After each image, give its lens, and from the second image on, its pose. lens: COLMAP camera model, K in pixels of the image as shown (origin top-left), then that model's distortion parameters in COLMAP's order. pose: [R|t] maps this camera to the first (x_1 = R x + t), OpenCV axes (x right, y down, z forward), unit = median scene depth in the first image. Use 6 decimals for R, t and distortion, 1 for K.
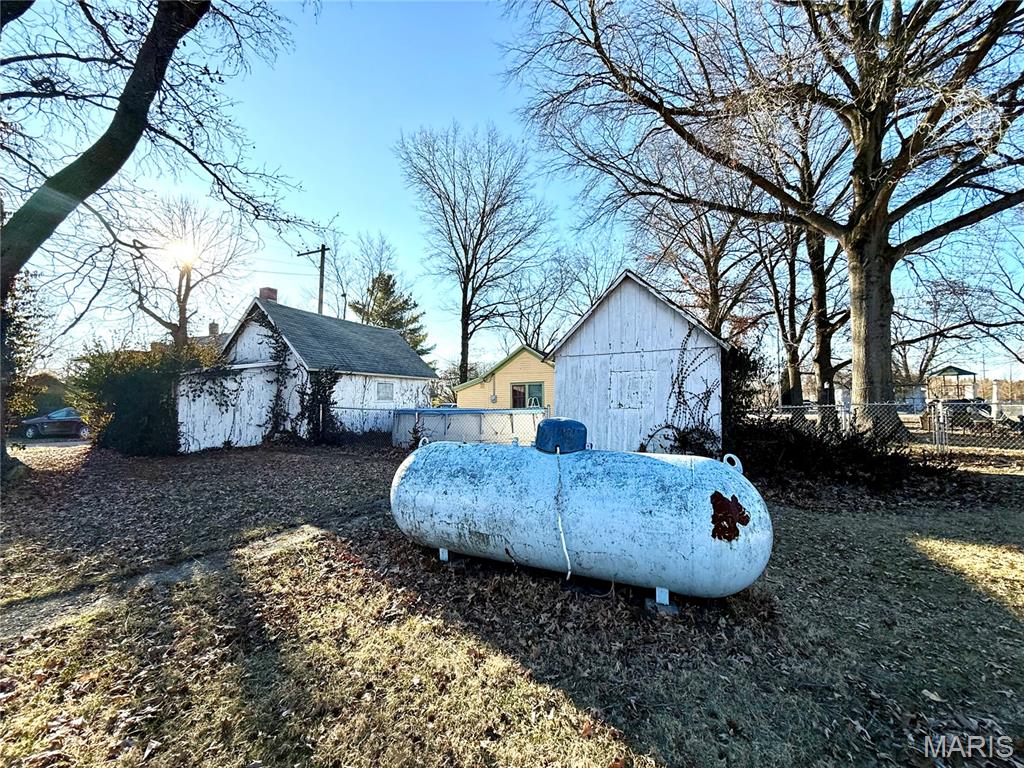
lens RADIAL K [[413.0, 0, 512.0], [0, 413.0, 384.0], [0, 0, 1]] dist [-0.013250, -0.000137]
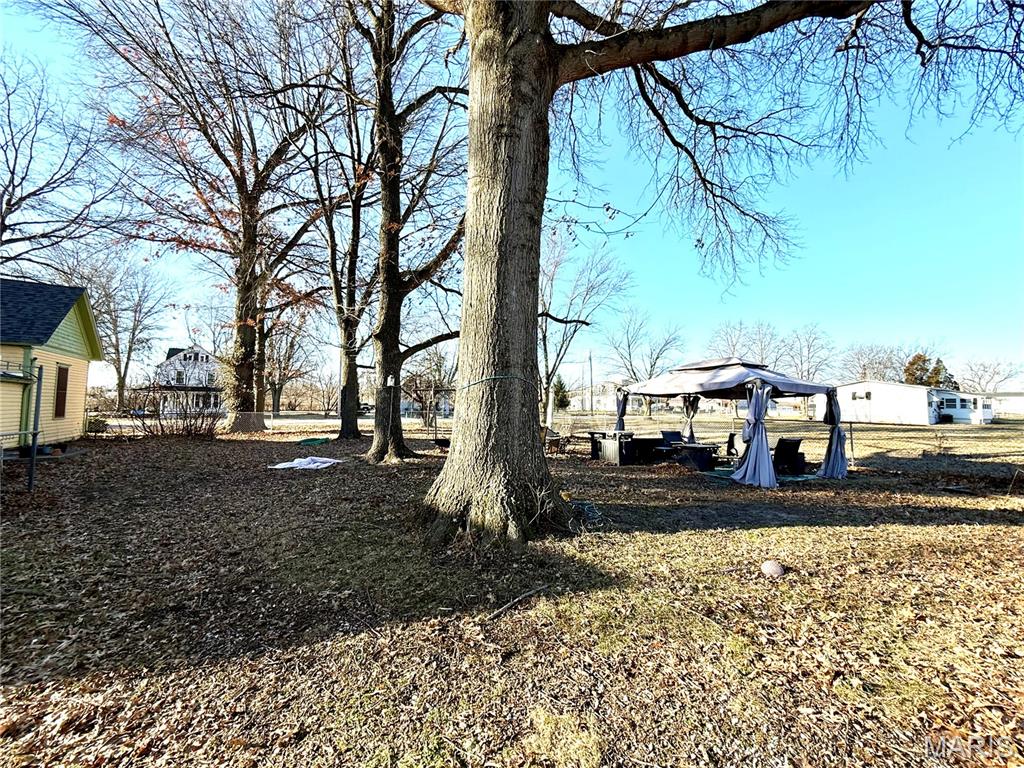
lens RADIAL K [[413.0, 0, 512.0], [0, 413.0, 384.0], [0, 0, 1]] dist [-0.013250, -0.000137]
pose [[0.574436, 0.054012, 0.816766, 0.294674], [-0.050624, 0.998255, -0.030409, 0.013730], [-0.816983, -0.023880, 0.576167, 0.397099]]
